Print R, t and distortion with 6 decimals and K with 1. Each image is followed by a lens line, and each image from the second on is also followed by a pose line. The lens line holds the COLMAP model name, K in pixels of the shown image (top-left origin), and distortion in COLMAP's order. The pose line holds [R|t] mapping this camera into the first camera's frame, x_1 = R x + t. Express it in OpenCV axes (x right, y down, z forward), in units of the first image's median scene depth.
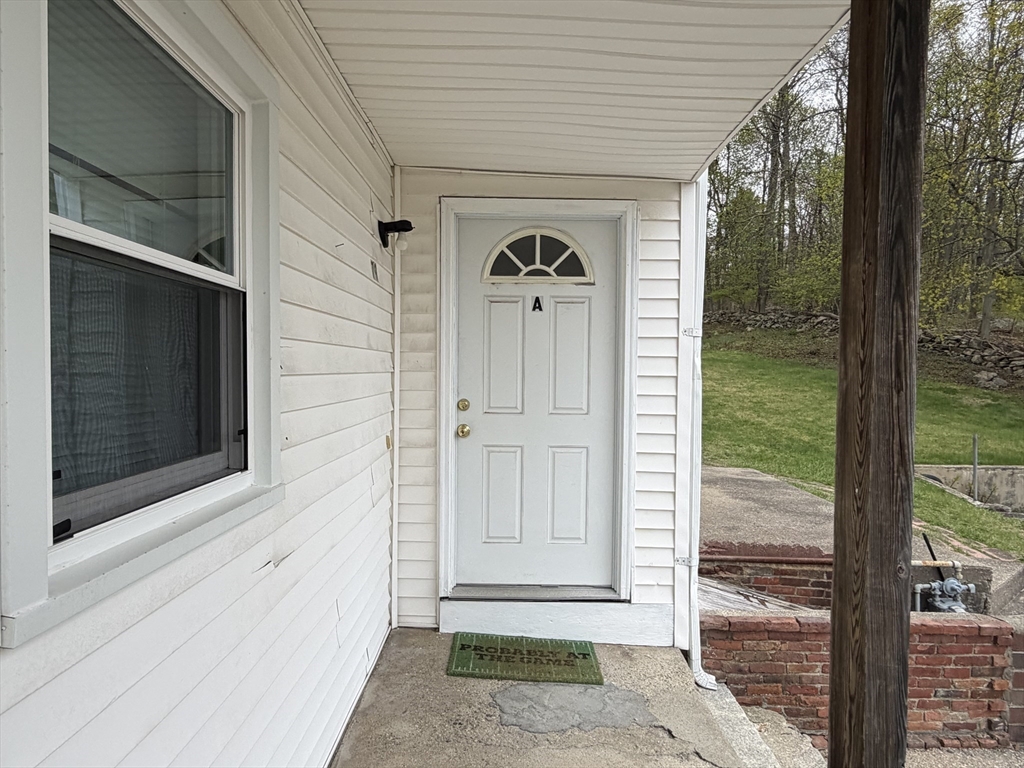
lens RADIAL K [[640.7, 0, 513.3], [0, 640.7, 386.7], [0, 0, 1]] dist [0.004568, -0.000032]
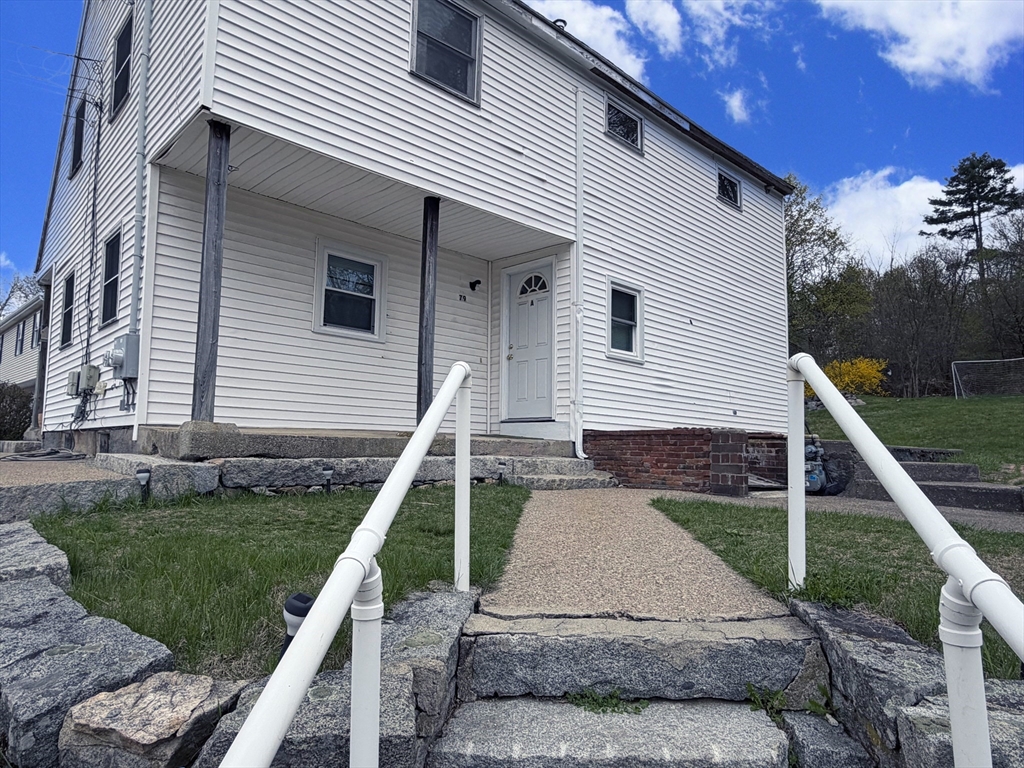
lens RADIAL K [[640.7, 0, 503.5], [0, 640.7, 384.9], [0, 0, 1]] dist [0.004568, -0.000032]
pose [[0.683487, -0.073988, -0.726203, 1.315998], [-0.034683, 0.990435, -0.133553, 0.393084], [0.729138, 0.116469, 0.674383, -0.538053]]
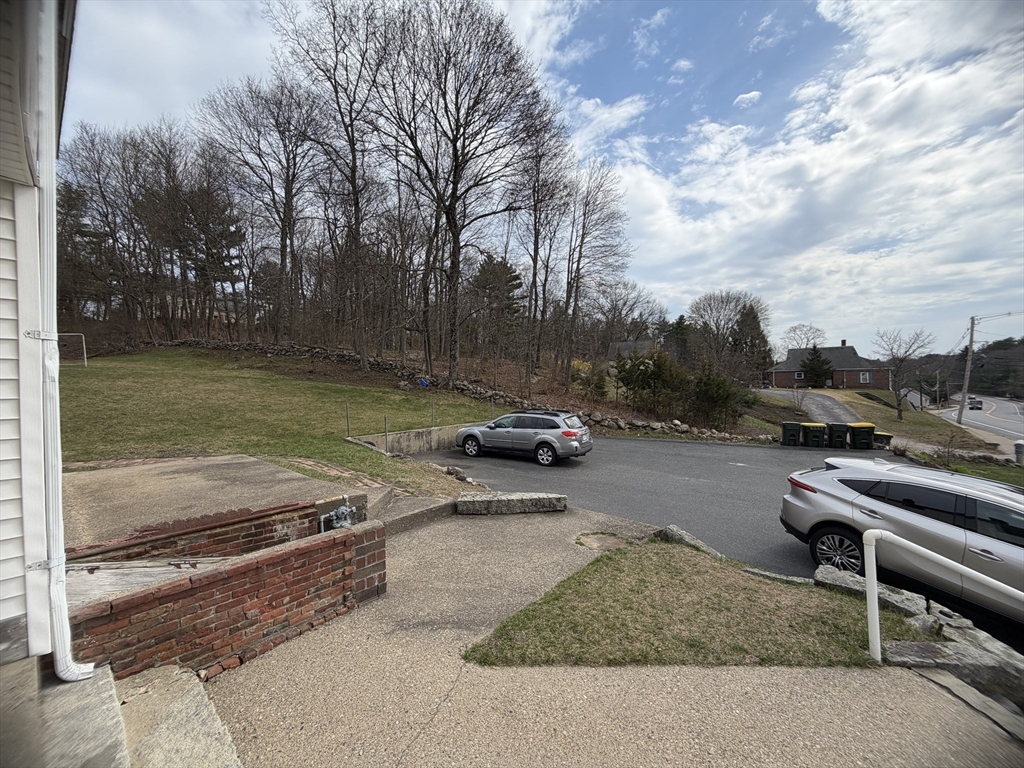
lens RADIAL K [[406.0, 0, 505.7], [0, 406.0, 384.5], [0, 0, 1]] dist [-0.001190, 0.000342]
pose [[0.658440, -0.026377, 0.752171, 0.207717], [0.044974, 0.998979, -0.004337, 0.020880], [-0.751289, 0.036684, 0.658954, 0.026081]]
